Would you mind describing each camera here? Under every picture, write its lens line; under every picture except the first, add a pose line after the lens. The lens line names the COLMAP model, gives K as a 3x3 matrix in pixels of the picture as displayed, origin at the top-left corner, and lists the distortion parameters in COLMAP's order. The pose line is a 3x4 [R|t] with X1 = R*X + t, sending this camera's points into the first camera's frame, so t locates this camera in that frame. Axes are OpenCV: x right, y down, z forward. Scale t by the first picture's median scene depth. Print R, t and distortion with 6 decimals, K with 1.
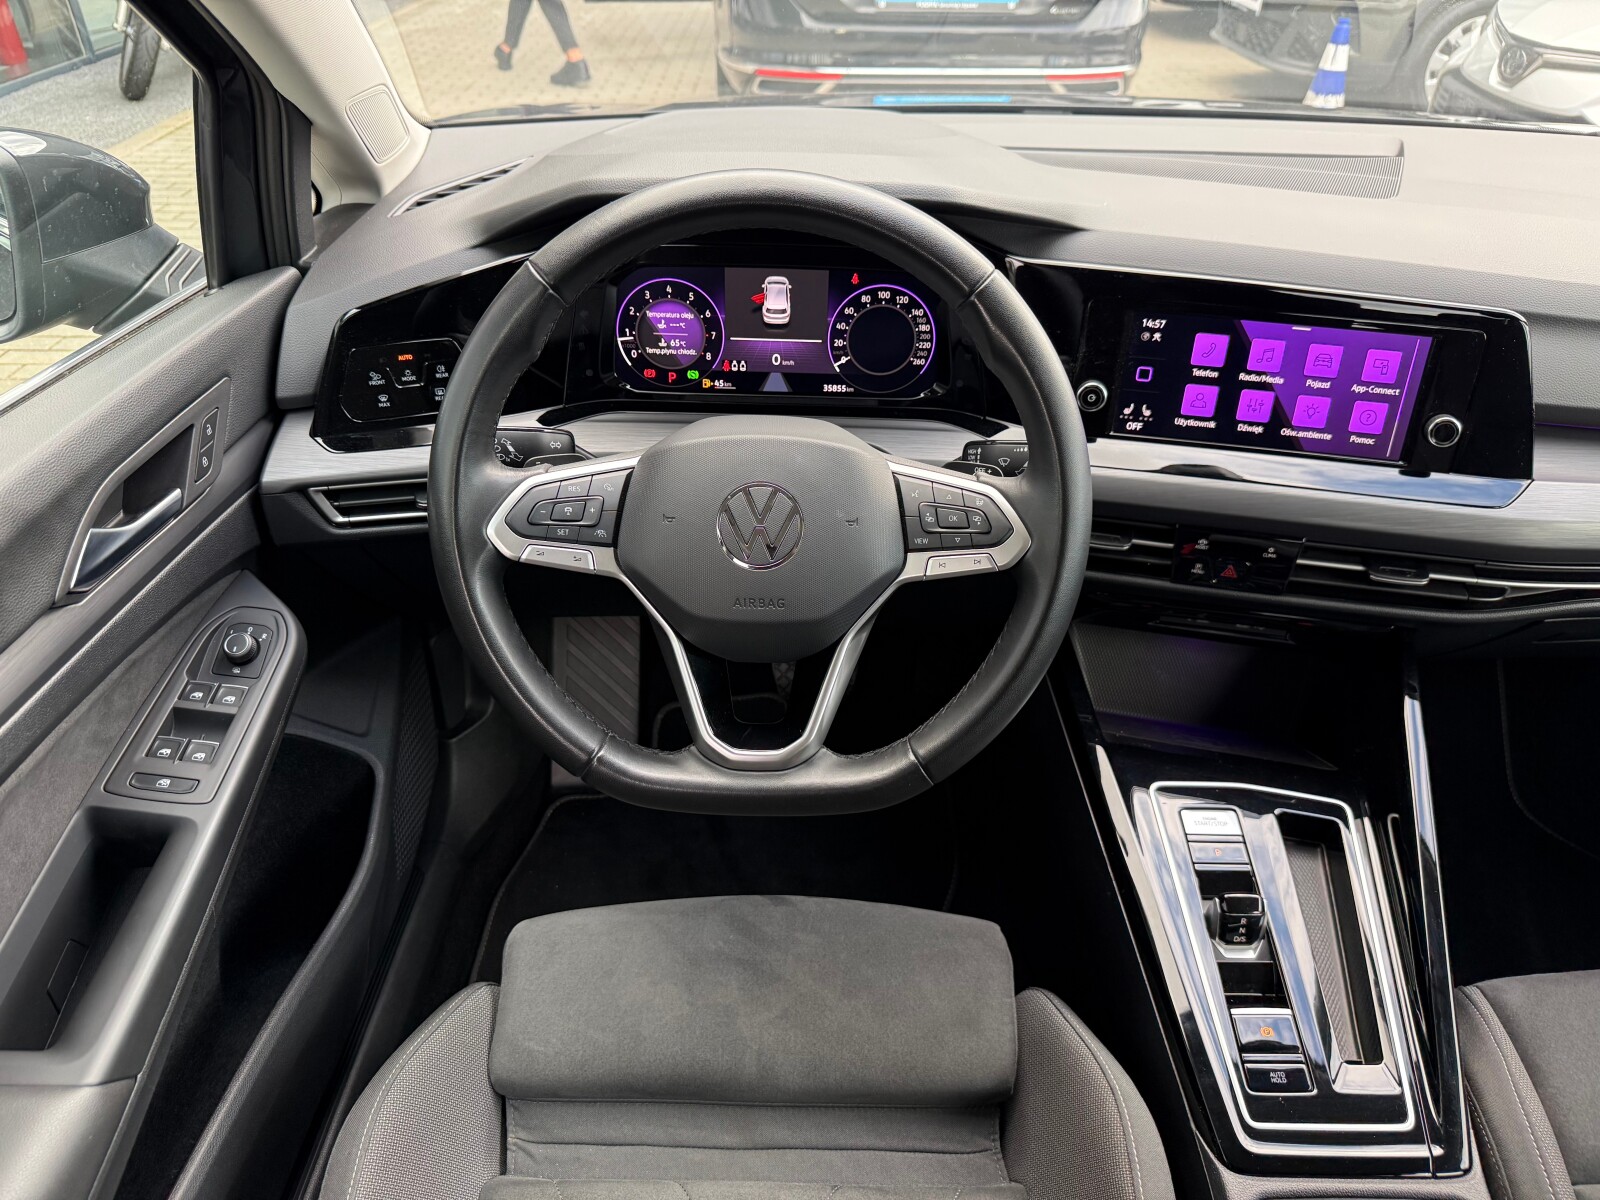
lens RADIAL K [[1118.8, 0, 812.3], [0, 1118.8, 602.6], [0, 0, 1]] dist [0.137357, -0.222314]
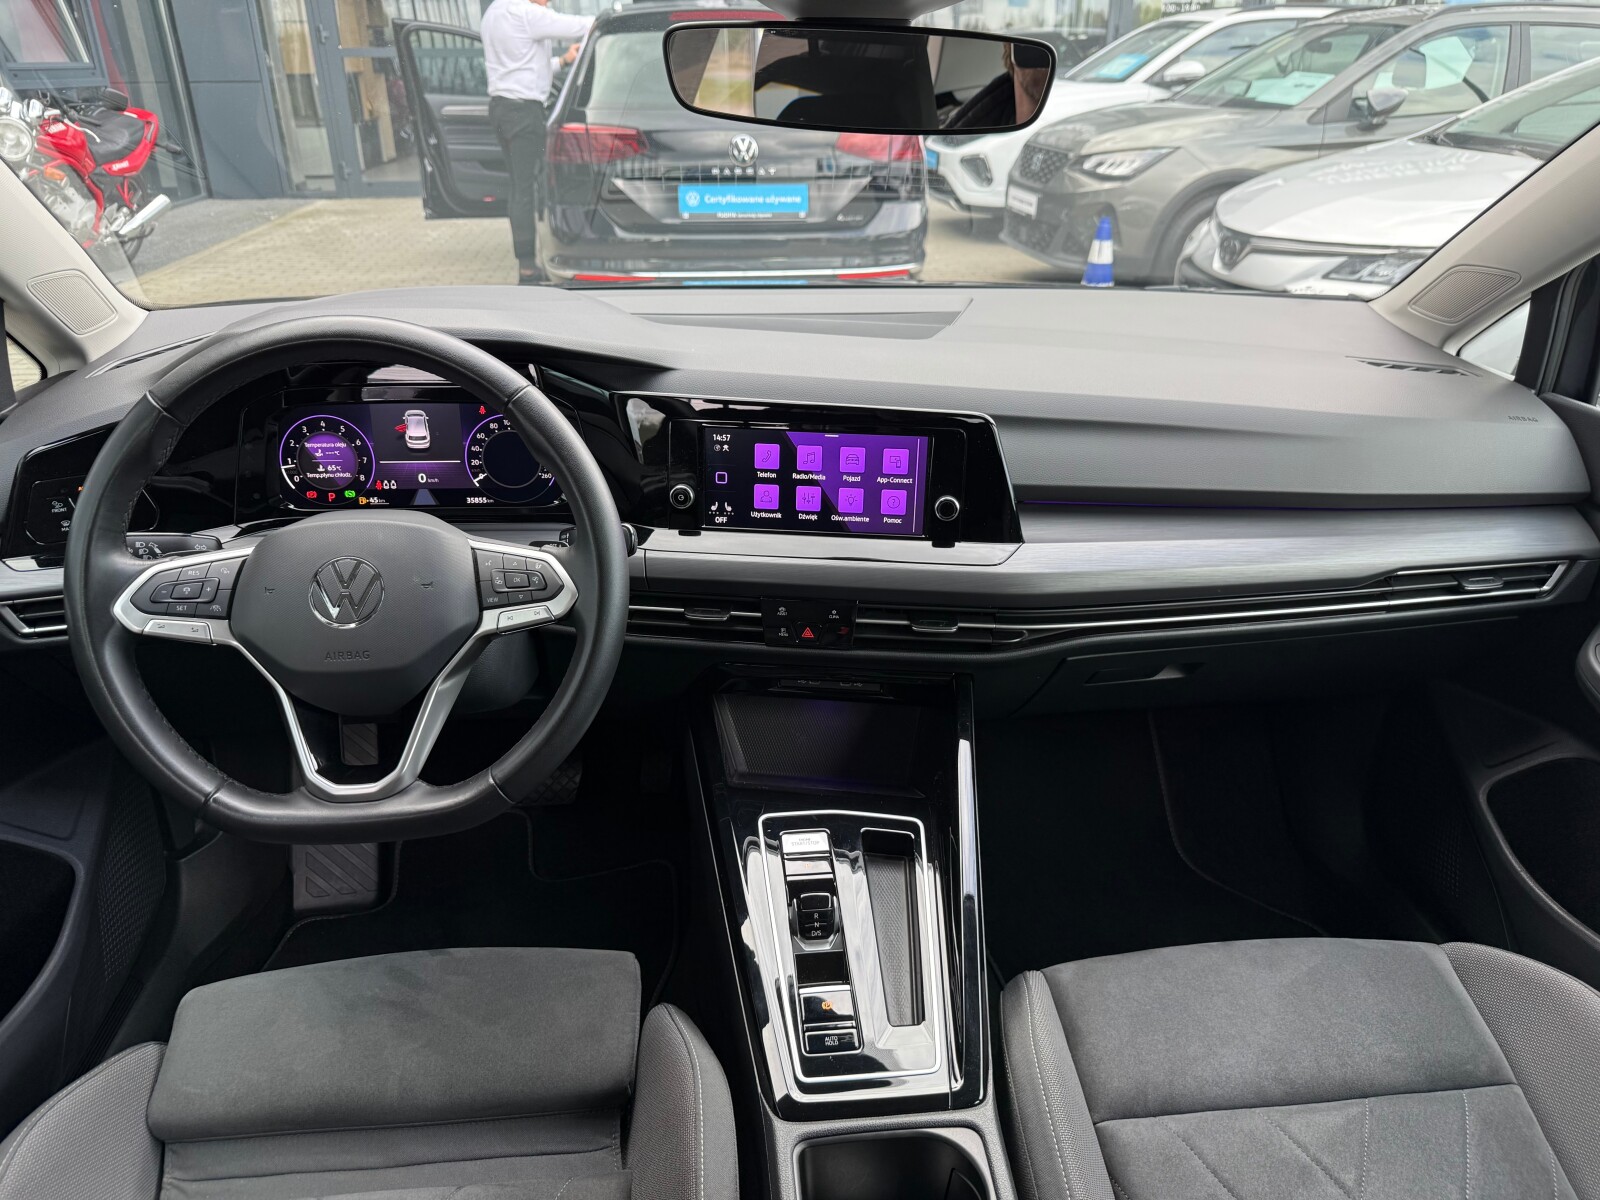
lens RADIAL K [[1125.7, 0, 791.8], [0, 1125.7, 615.6], [0, 0, 1]] dist [0.106397, -0.153524]
pose [[0.994651, -0.053602, 0.088300, 0.249517], [0.066016, 0.987332, -0.144279, 0.129689], [-0.079448, 0.149336, 0.985590, -0.197054]]
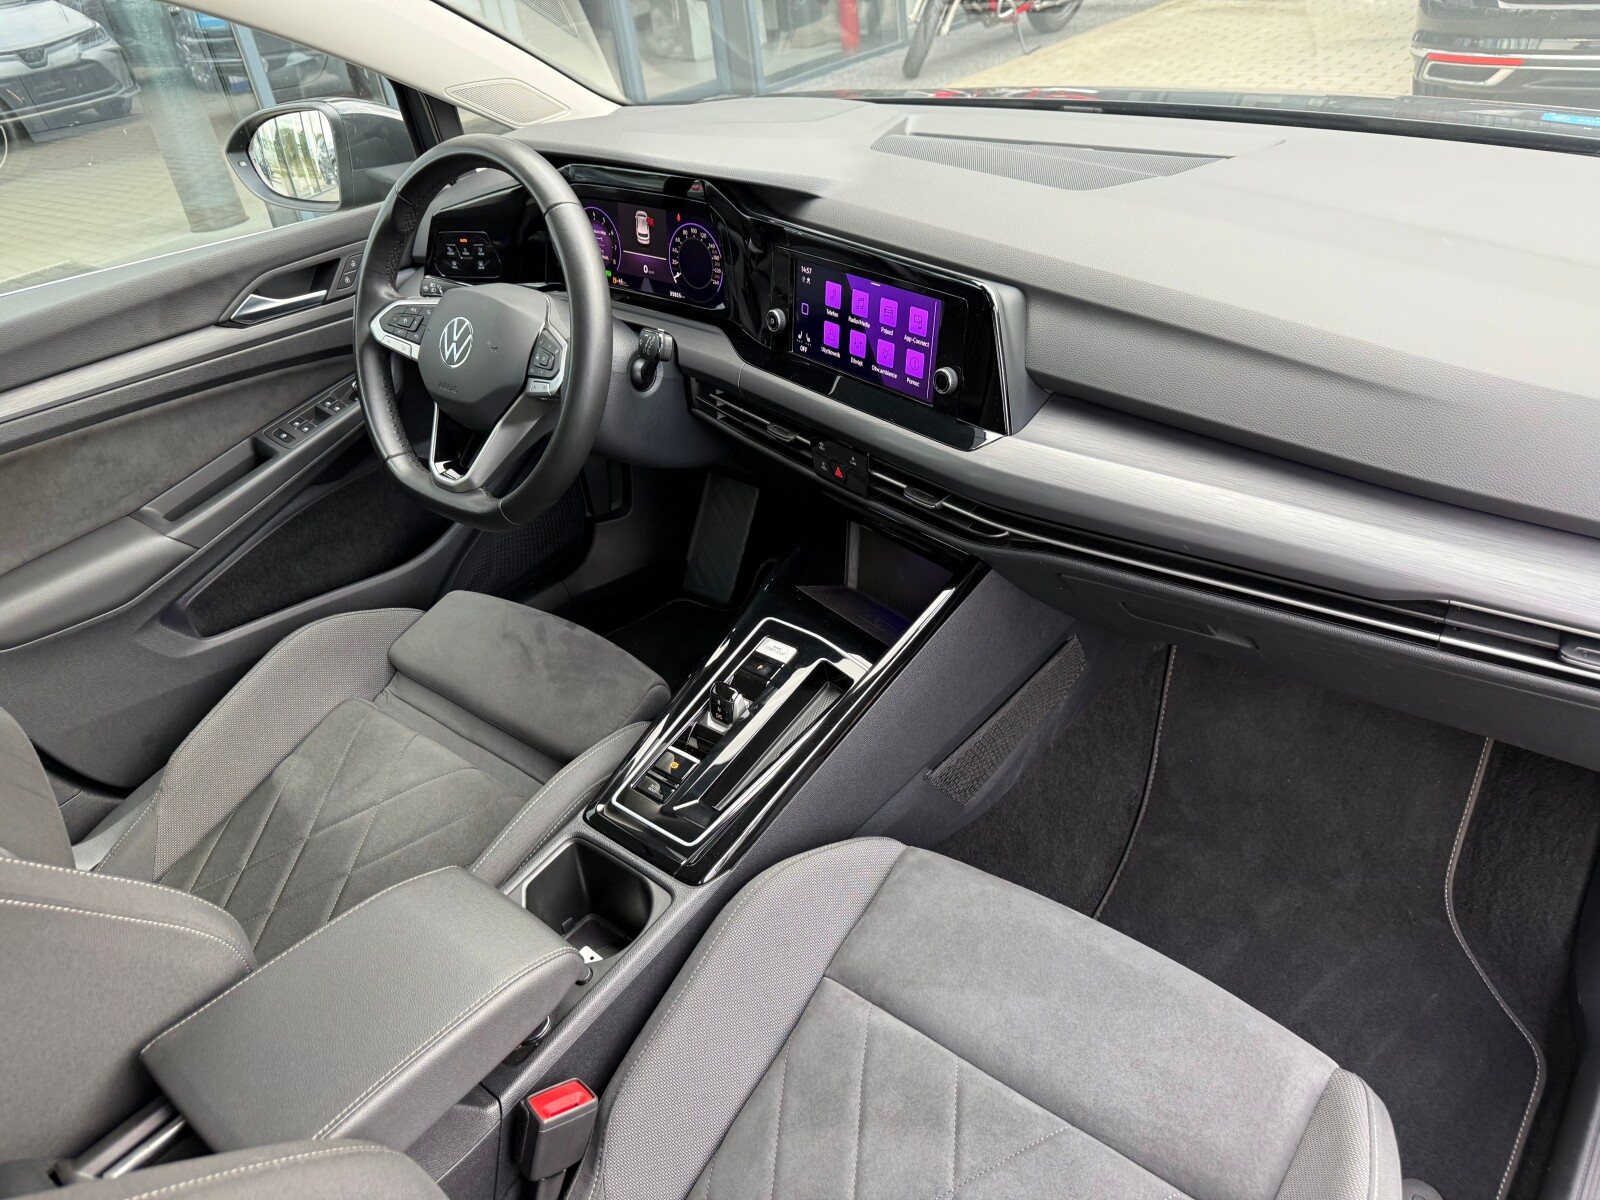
lens RADIAL K [[1125.7, 0, 791.8], [0, 1125.7, 615.6], [0, 0, 1]] dist [0.106397, -0.153524]
pose [[0.762394, 0.284276, -0.581328, 1.143596], [-0.269191, 0.956247, 0.114579, -0.004784], [0.588465, 0.069134, 0.805561, -0.055383]]
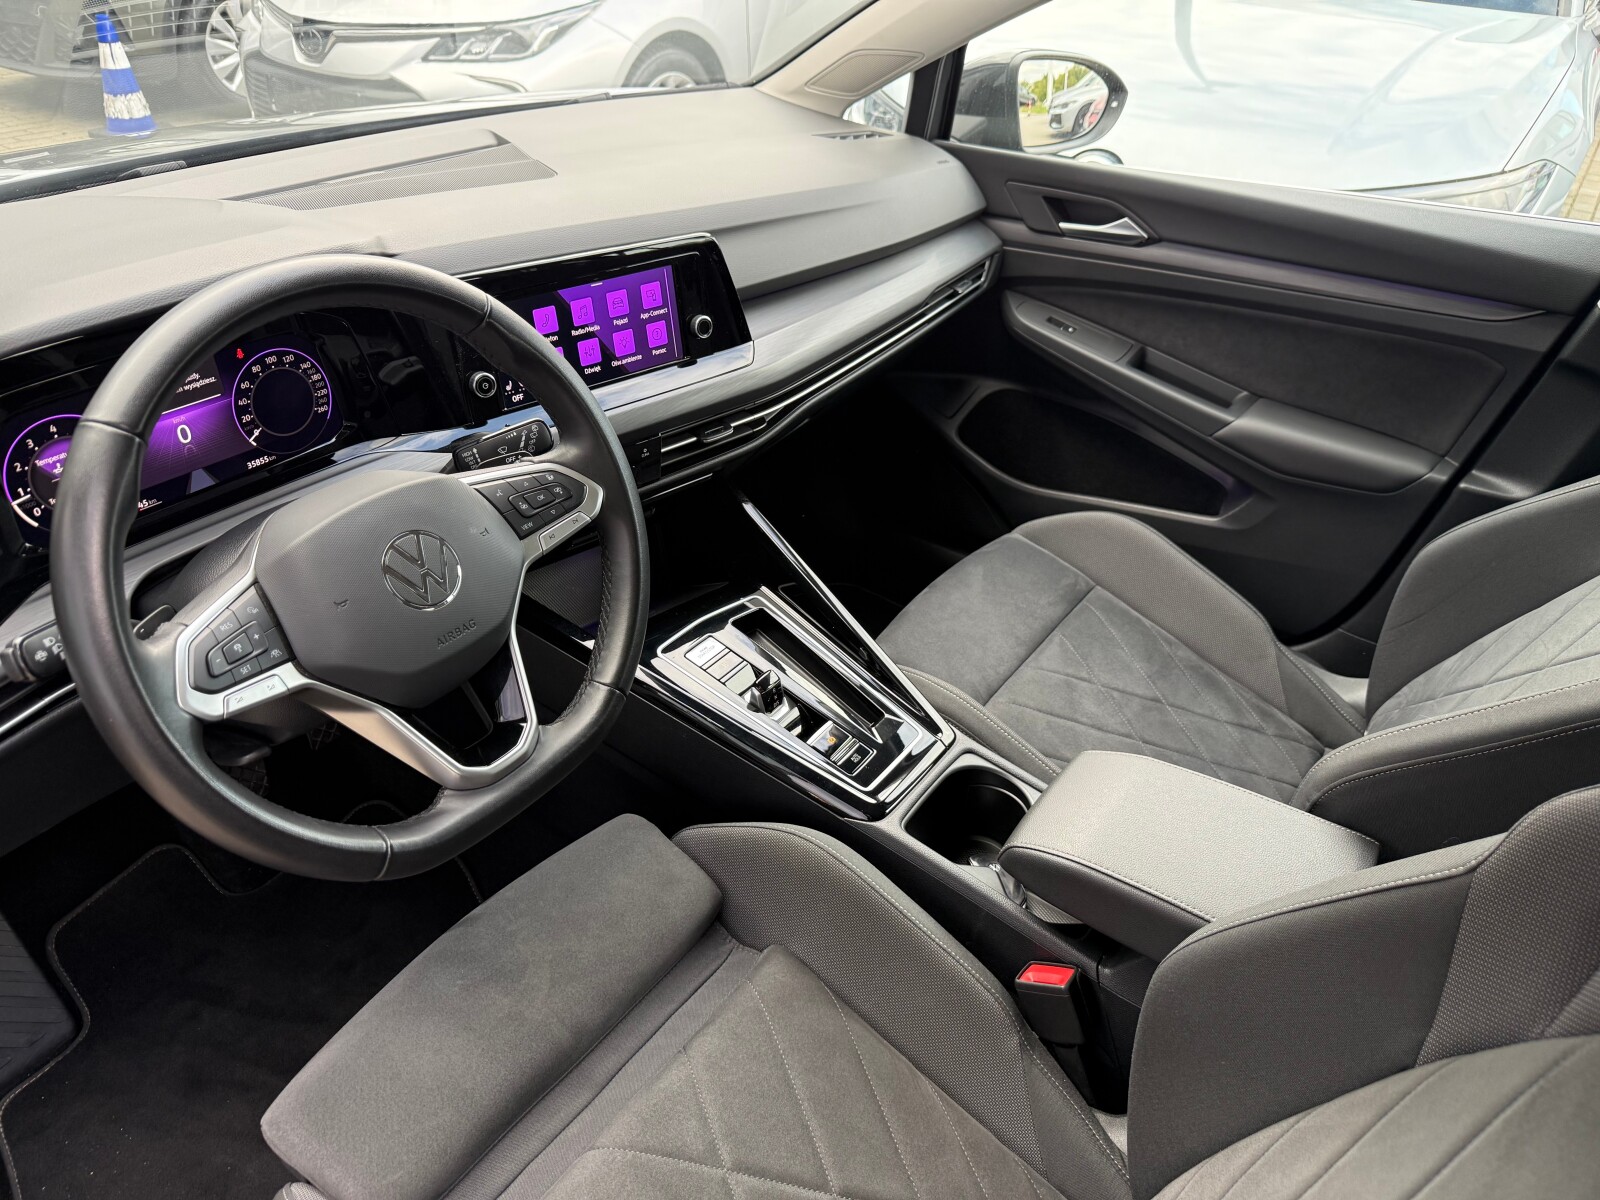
lens RADIAL K [[1133.2, 0, 800.0], [0, 1133.2, 600.0], [0, 0, 1]] dist [0.104634, -0.145486]
pose [[0.579764, -0.452259, 0.677743, -0.467098], [0.443483, 0.872955, 0.203155, -0.082850], [-0.683518, 0.182785, 0.706677, -0.023968]]
